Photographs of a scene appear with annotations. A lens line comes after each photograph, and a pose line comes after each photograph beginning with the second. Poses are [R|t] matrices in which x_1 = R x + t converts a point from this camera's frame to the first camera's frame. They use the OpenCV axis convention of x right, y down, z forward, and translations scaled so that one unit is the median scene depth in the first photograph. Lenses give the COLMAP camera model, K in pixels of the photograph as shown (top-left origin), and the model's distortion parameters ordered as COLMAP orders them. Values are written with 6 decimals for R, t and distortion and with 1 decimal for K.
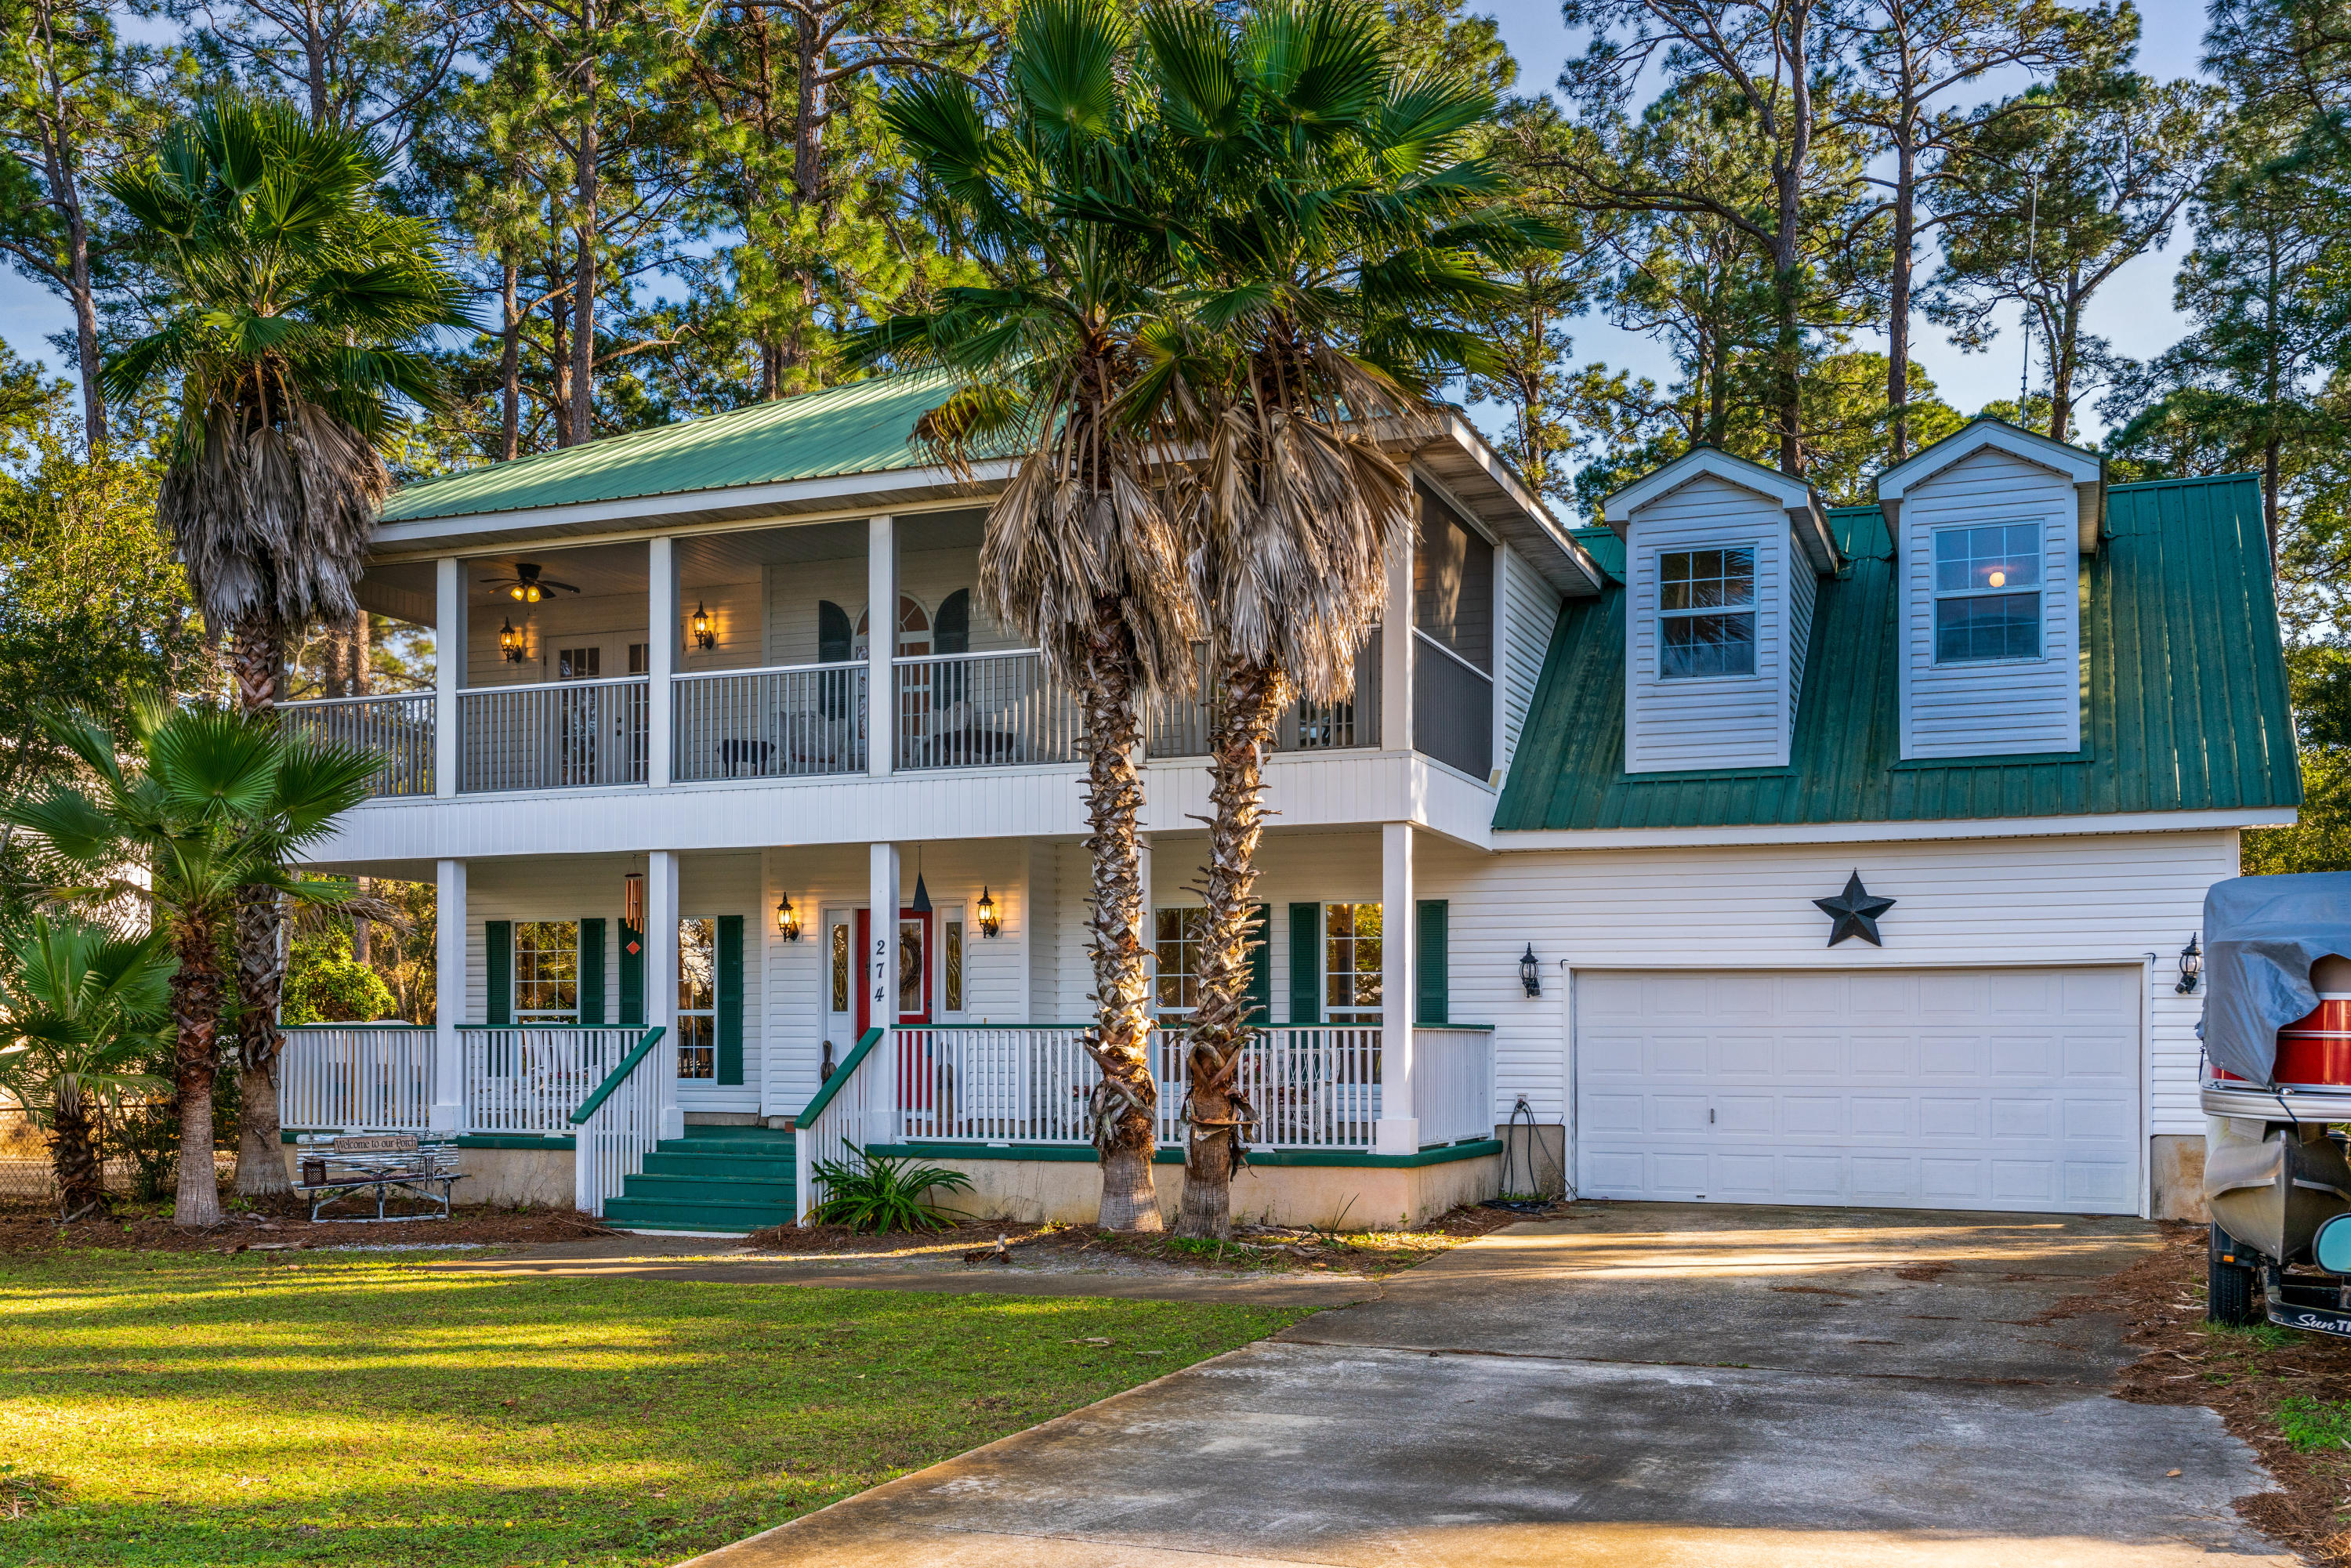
lens RADIAL K [[2179.4, 0, 1175.5], [0, 2179.4, 784.0], [0, 0, 1]] dist [0.008171, -0.023988]
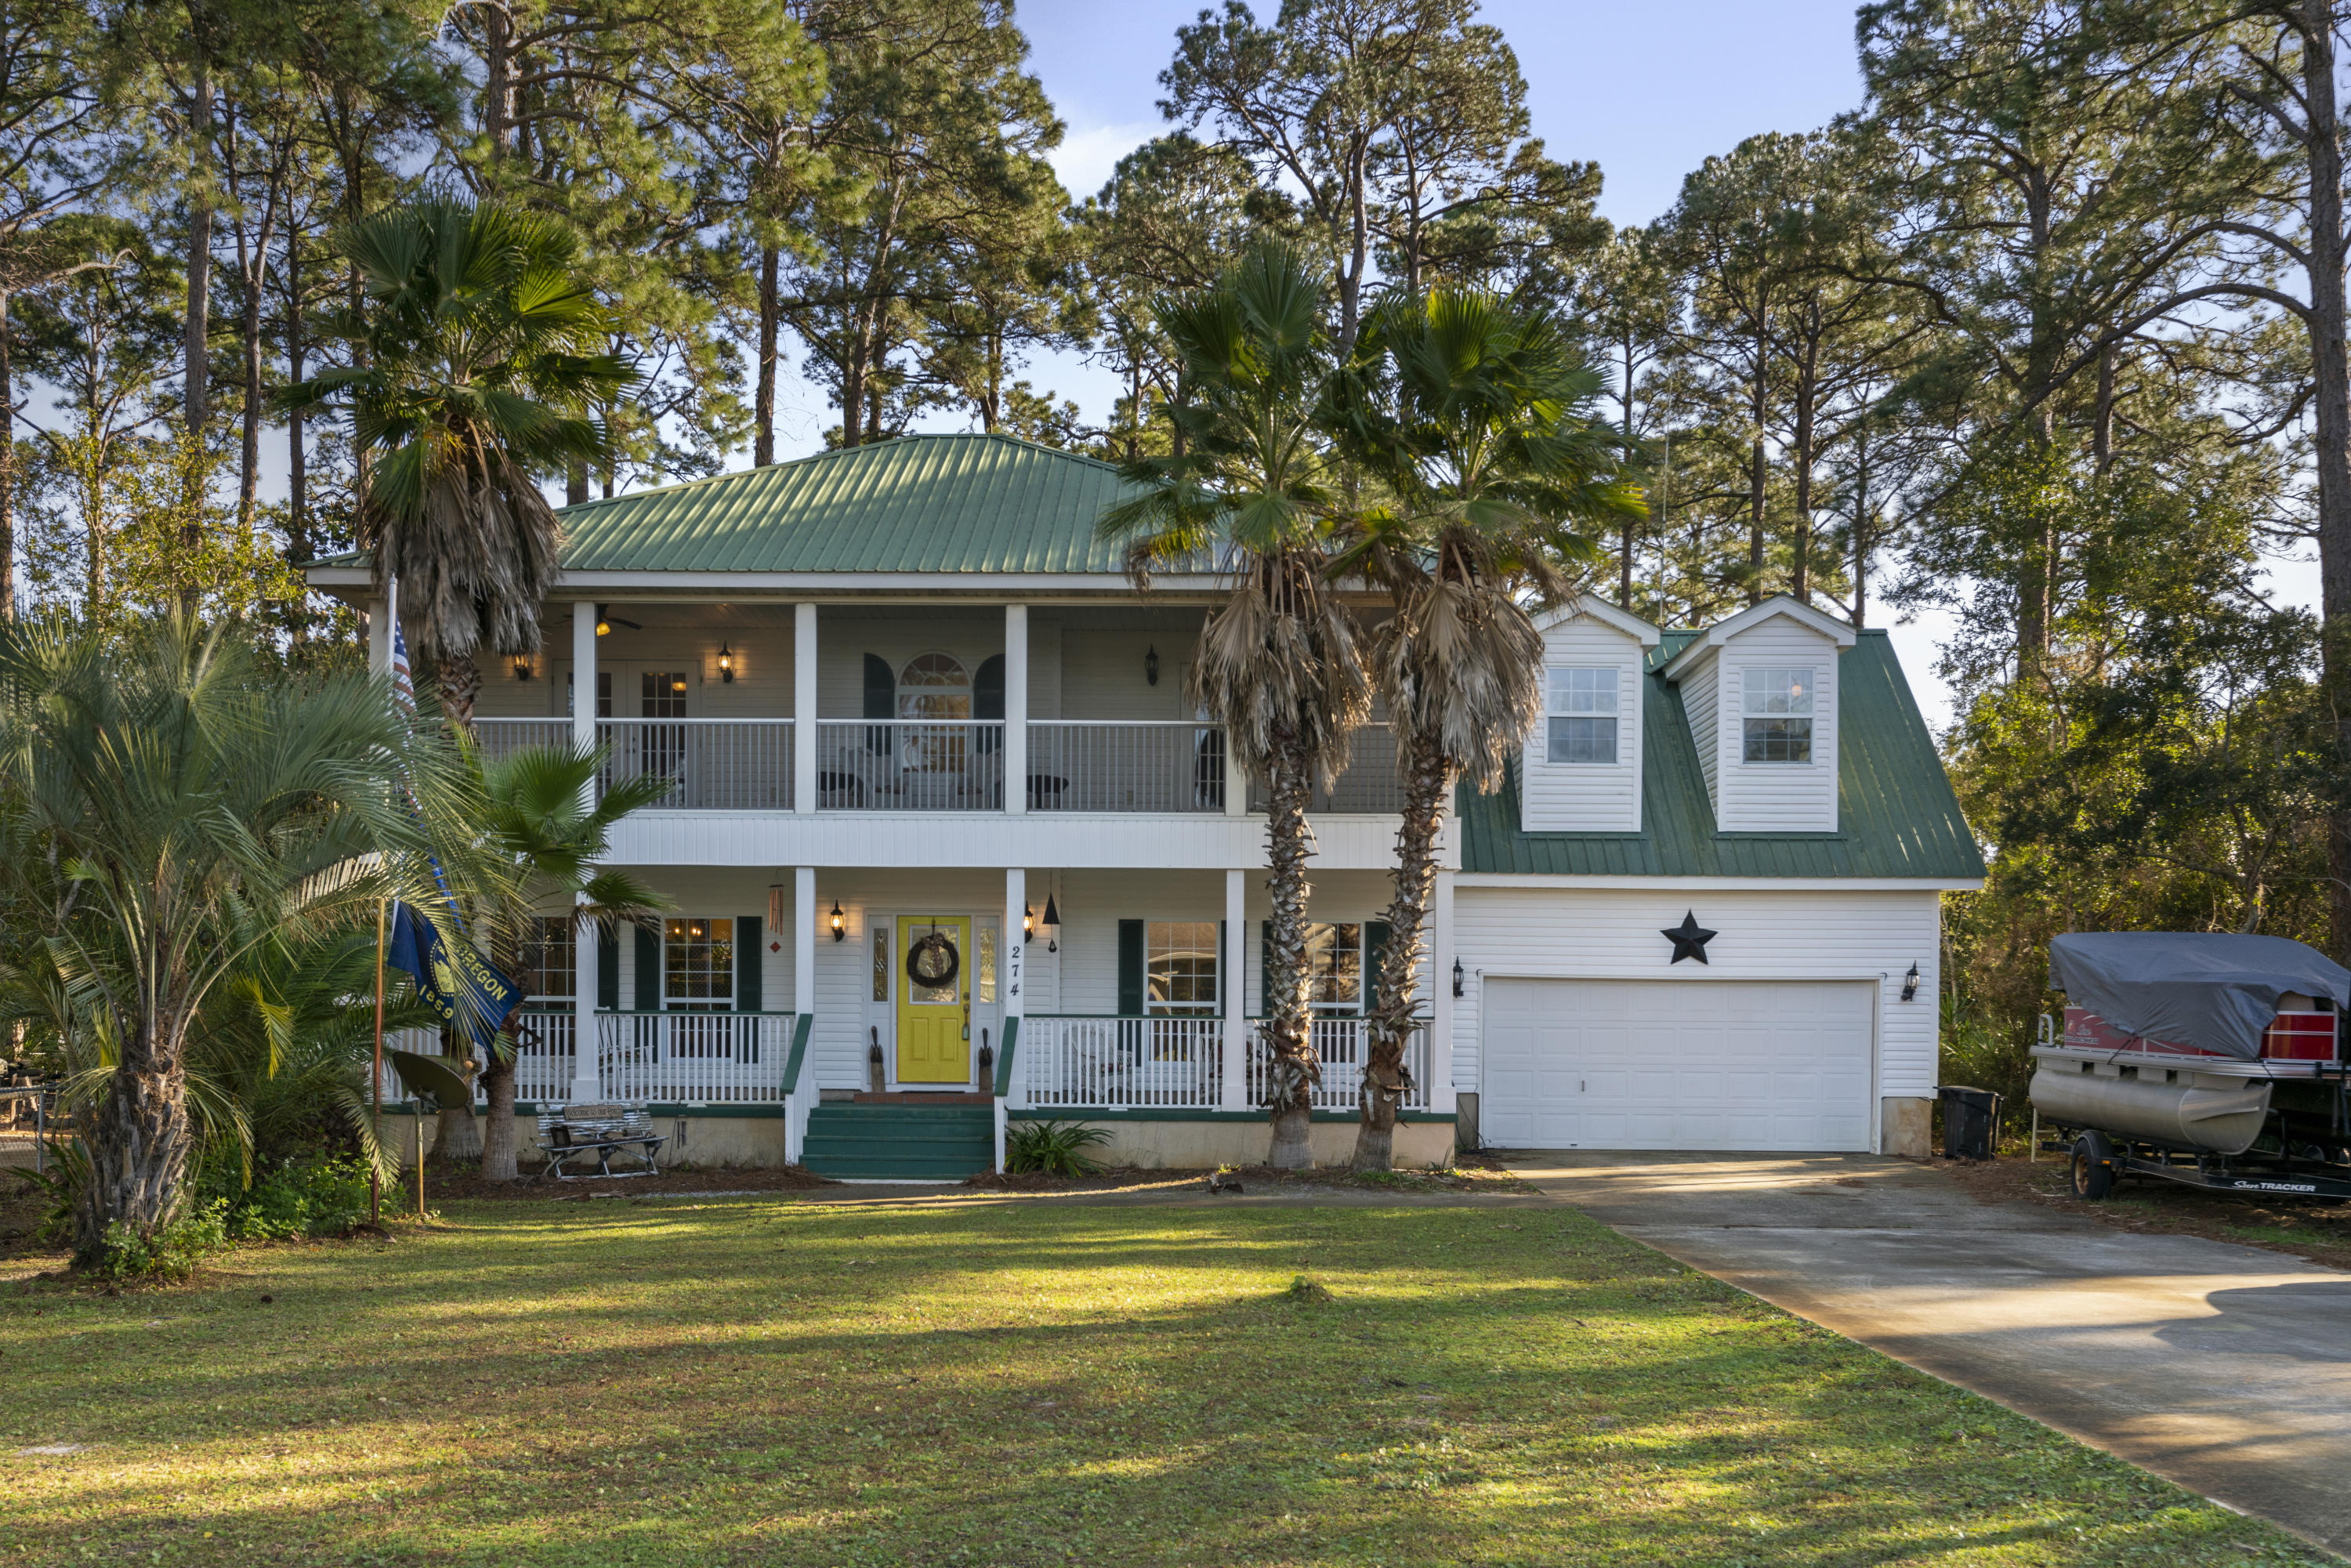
lens RADIAL K [[2275.9, 0, 1175.5], [0, 2275.9, 784.0], [0, 0, 1]] dist [0.005559, 0.016360]
pose [[0.936440, 0.043710, 0.348093, -0.501144], [-0.047770, 0.998854, 0.003085, -0.029192], [-0.347559, -0.019517, 0.937455, -0.247274]]
